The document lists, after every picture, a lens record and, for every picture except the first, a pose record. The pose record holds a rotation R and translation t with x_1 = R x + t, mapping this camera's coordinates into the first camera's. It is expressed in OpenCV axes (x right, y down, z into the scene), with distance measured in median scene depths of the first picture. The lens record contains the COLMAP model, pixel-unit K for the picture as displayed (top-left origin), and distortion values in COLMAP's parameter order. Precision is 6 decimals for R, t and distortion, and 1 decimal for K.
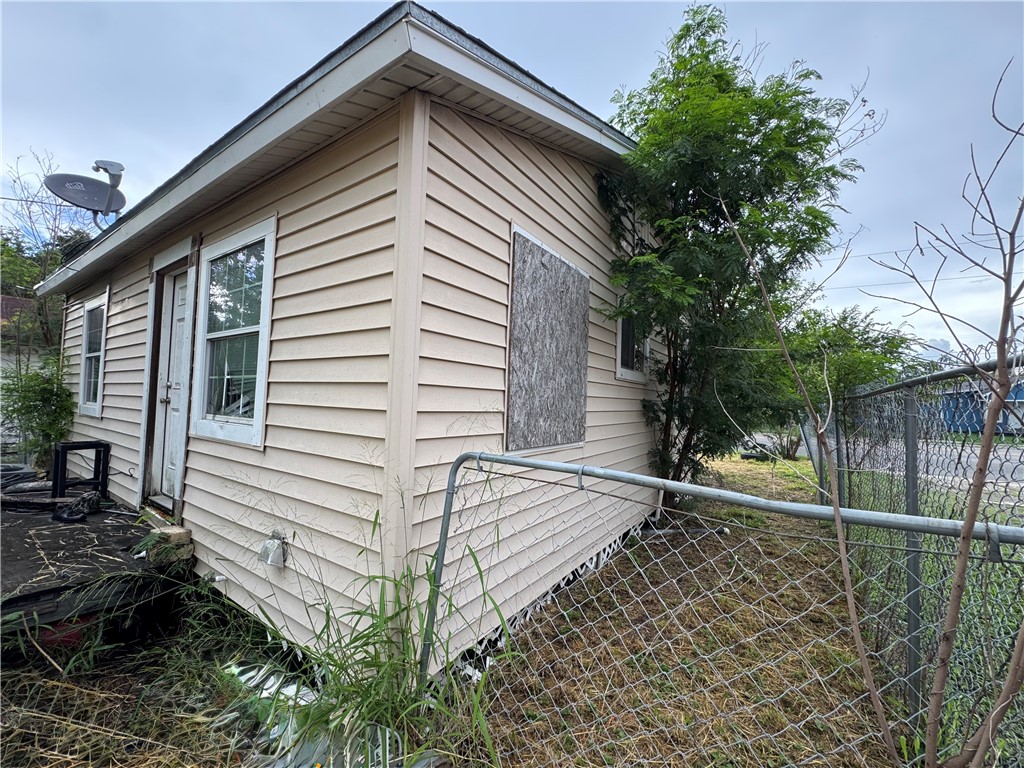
lens RADIAL K [[409.0, 0, 511.4], [0, 409.0, 383.4], [0, 0, 1]] dist [-0.004626, 0.000284]
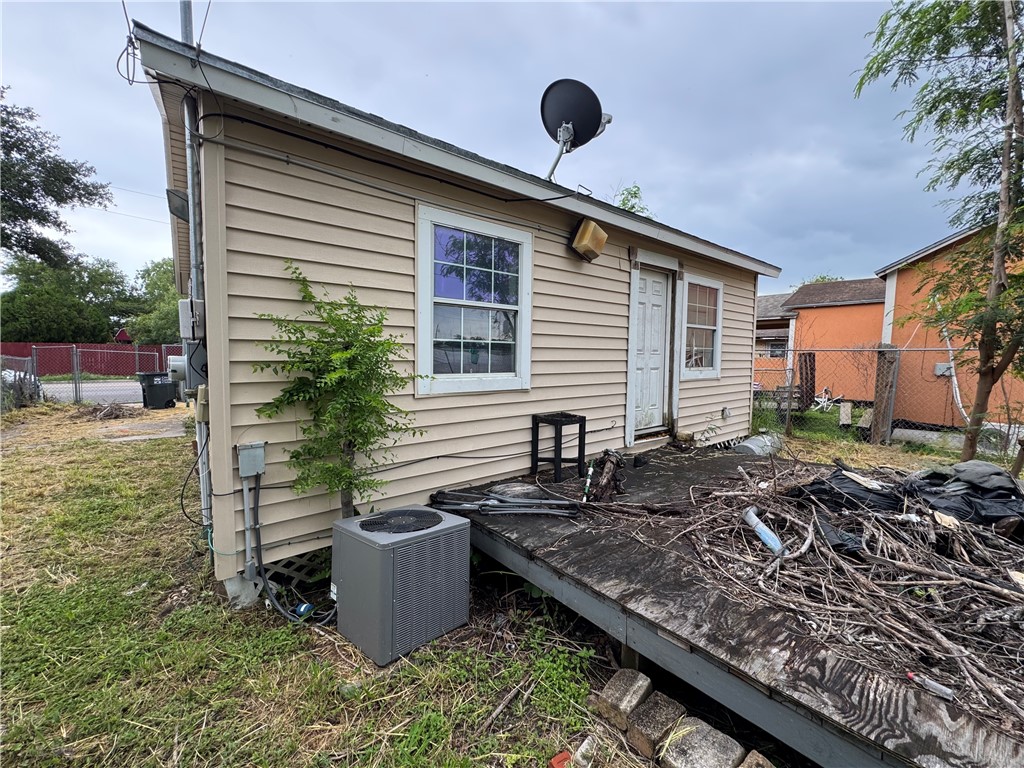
lens RADIAL K [[410.1, 0, 512.0], [0, 410.1, 384.0], [0, 0, 1]] dist [-0.003751, -0.000303]
pose [[0.284335, -0.092343, 0.954267, -2.571335], [-0.040628, 0.993296, 0.108225, -0.019616], [-0.957864, -0.069542, 0.278677, 1.154087]]
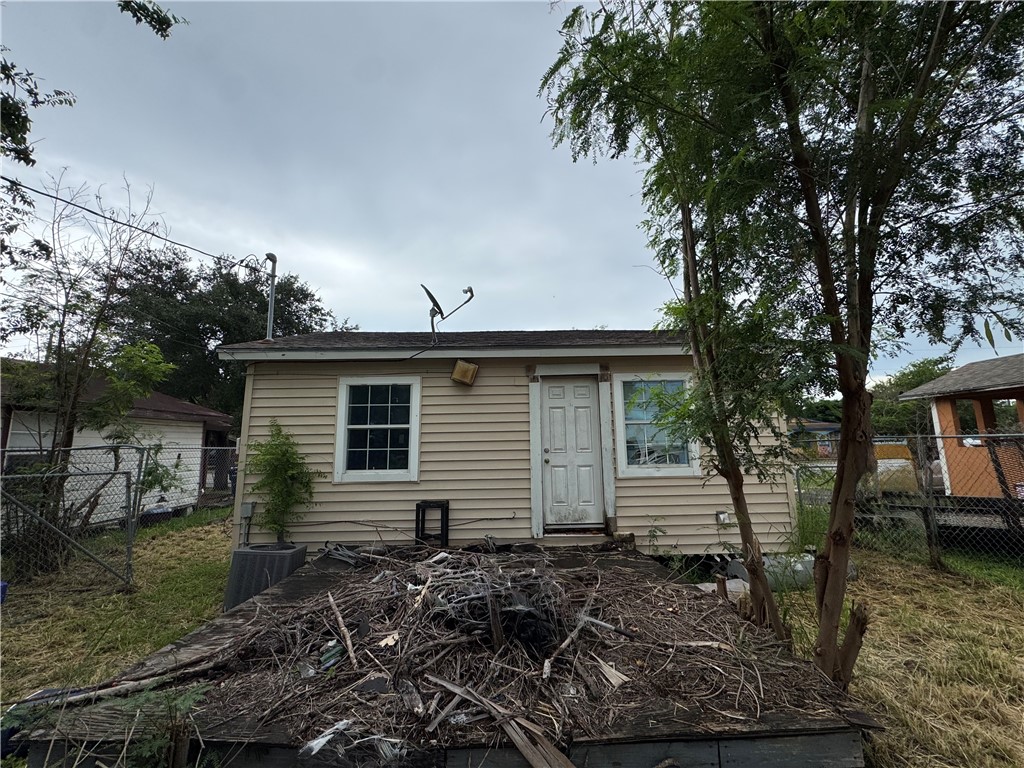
lens RADIAL K [[409.0, 0, 511.4], [0, 409.0, 383.4], [0, 0, 1]] dist [-0.004626, 0.000284]
pose [[0.815776, 0.053002, 0.575934, -2.102310], [0.016087, 0.993327, -0.114200, -0.081624], [-0.578144, 0.102427, 0.809480, -0.201032]]
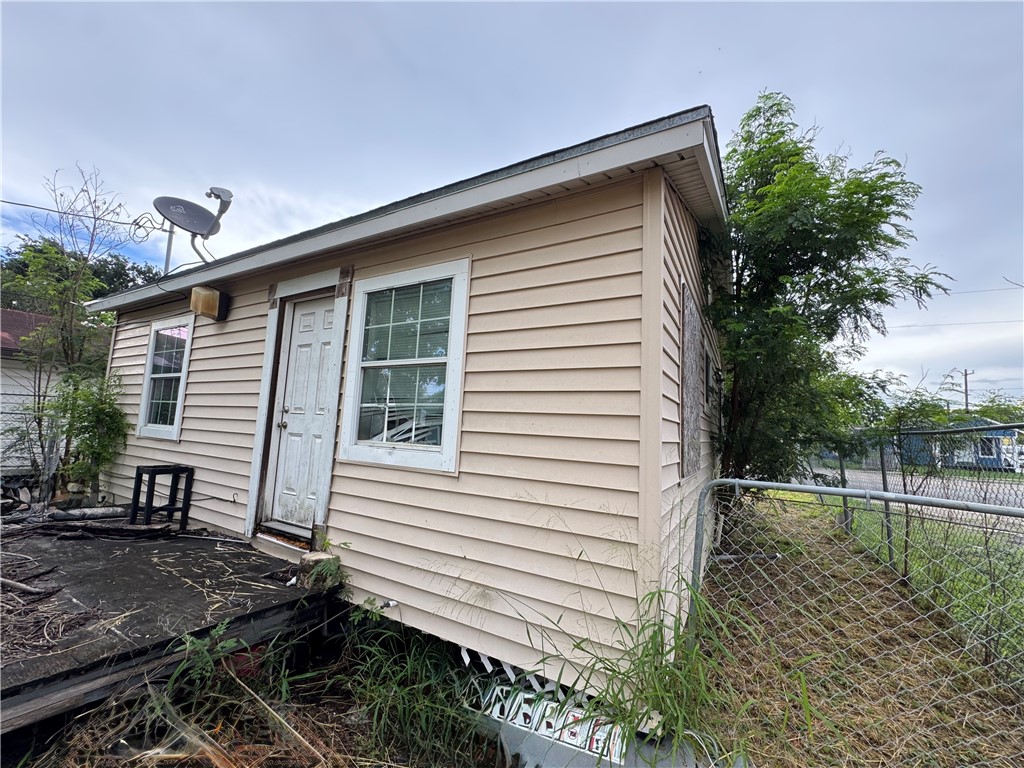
lens RADIAL K [[409.0, 0, 511.4], [0, 409.0, 383.4], [0, 0, 1]] dist [-0.004626, 0.000284]
pose [[0.996591, 0.026508, 0.078124, -0.420845], [-0.021146, 0.997414, -0.068687, -0.002870], [-0.079742, 0.066801, 0.994575, -0.054854]]
